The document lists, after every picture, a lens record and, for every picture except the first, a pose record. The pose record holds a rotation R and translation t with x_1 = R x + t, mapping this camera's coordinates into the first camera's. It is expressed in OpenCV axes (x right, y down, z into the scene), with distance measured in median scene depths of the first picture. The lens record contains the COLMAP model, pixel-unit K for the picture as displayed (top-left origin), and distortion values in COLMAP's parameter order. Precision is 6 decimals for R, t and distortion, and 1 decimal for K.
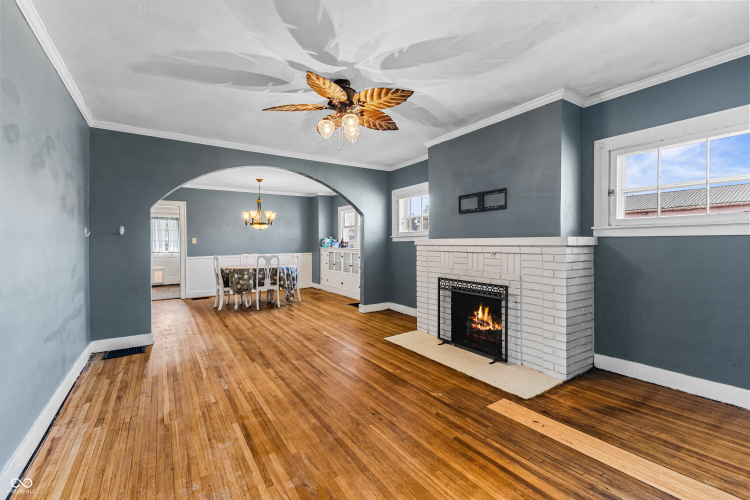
lens RADIAL K [[321.6, 0, 376.2], [0, 321.6, 247.9], [0, 0, 1]] dist [0.007004, -0.000918]
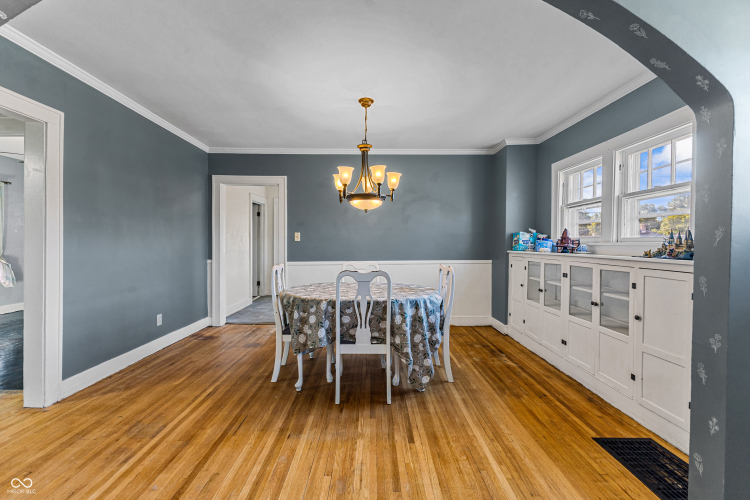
lens RADIAL K [[321.6, 0, 374.5], [0, 321.6, 247.3], [0, 0, 1]] dist [0.007004, -0.000918]
pose [[0.835021, 0.014254, -0.550033, -0.097130], [-0.017104, 0.999854, -0.000054, -0.004464], [0.549952, 0.009453, 0.835143, 0.621710]]
